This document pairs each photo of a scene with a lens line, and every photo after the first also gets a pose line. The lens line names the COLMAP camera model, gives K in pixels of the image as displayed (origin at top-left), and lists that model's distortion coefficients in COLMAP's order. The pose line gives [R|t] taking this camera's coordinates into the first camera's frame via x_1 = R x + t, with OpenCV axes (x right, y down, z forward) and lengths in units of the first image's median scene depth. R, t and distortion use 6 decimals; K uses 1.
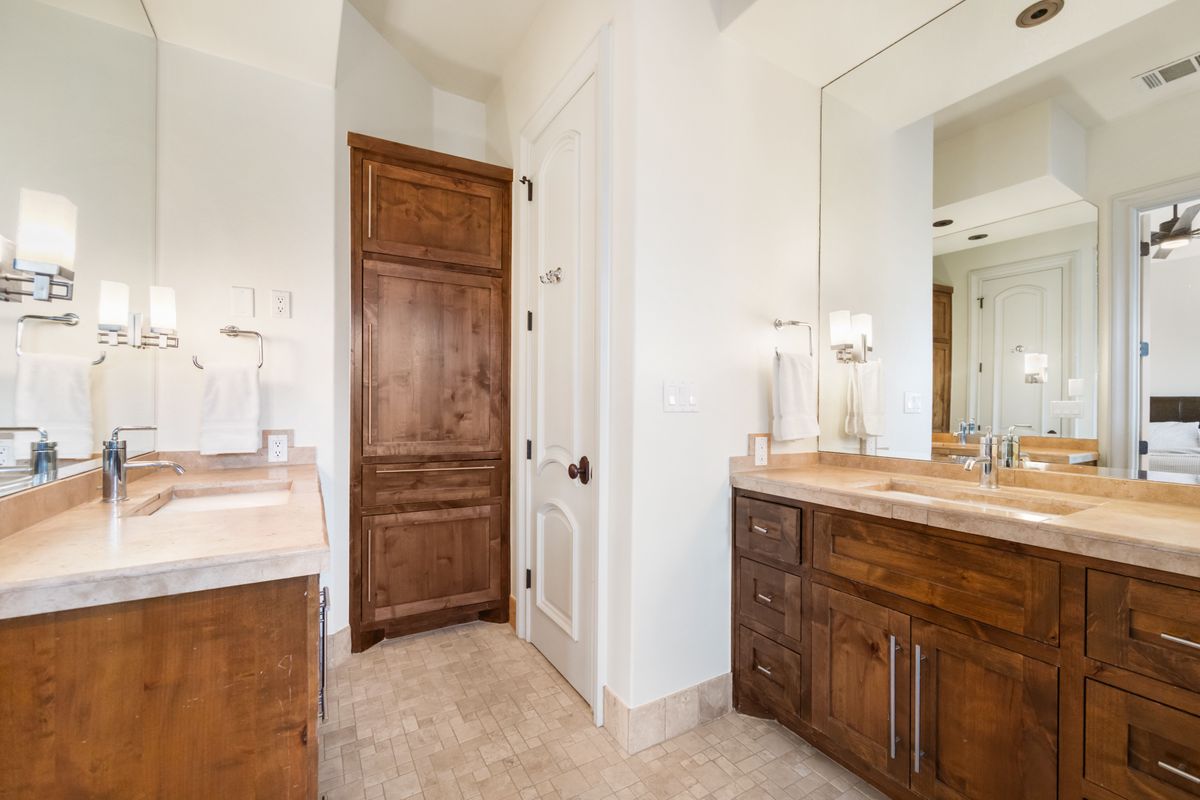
lens RADIAL K [[490.3, 0, 594.1], [0, 490.3, 410.2], [0, 0, 1]] dist [0.002536, -0.000127]
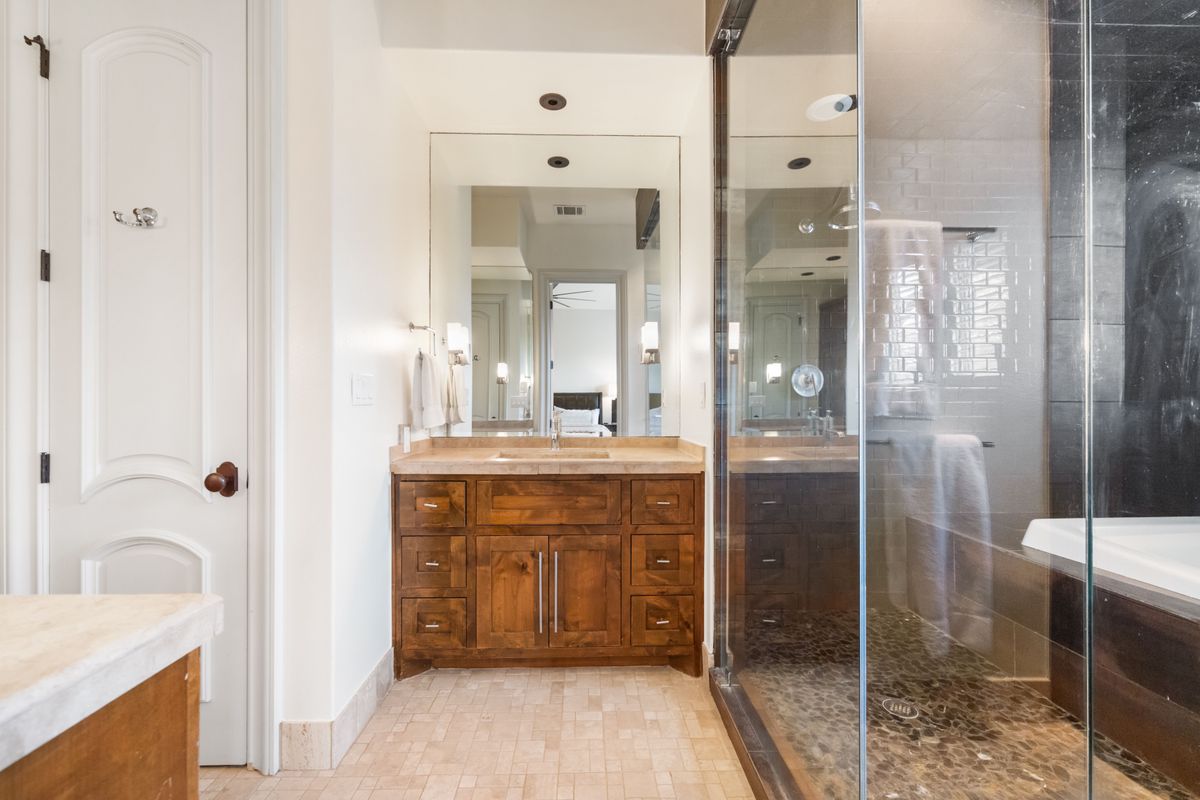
lens RADIAL K [[490.3, 0, 599.8], [0, 490.3, 399.4], [0, 0, 1]] dist [0.002536, -0.000127]
pose [[0.480310, -0.001720, 0.877097, -0.570659], [0.006950, 0.999974, -0.001846, -0.003932], [-0.877071, 0.006982, 0.480310, 0.104704]]
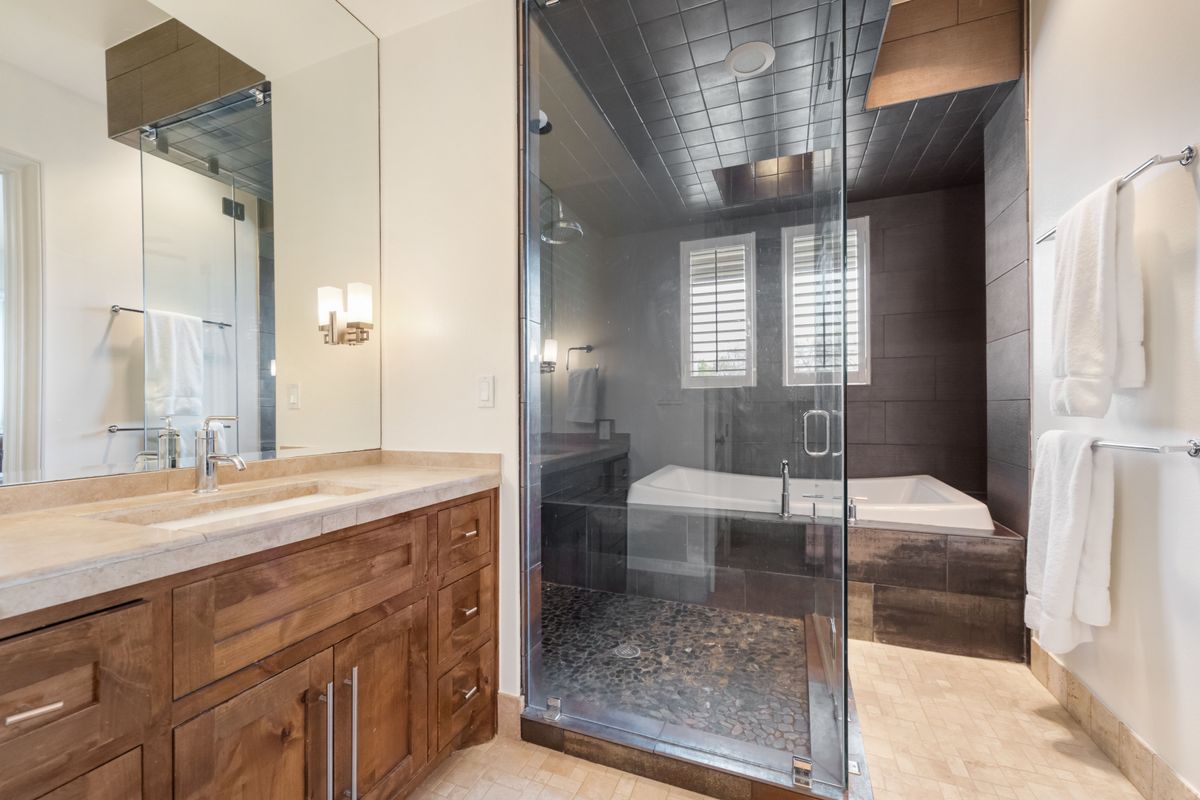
lens RADIAL K [[490.3, 0, 597.4], [0, 490.3, 405.6], [0, 0, 1]] dist [0.002536, -0.000127]
pose [[-0.622869, -0.001448, 0.782324, -0.247103], [0.001936, 0.999992, 0.003392, 0.014120], [-0.782323, 0.003628, -0.622862, 1.056319]]
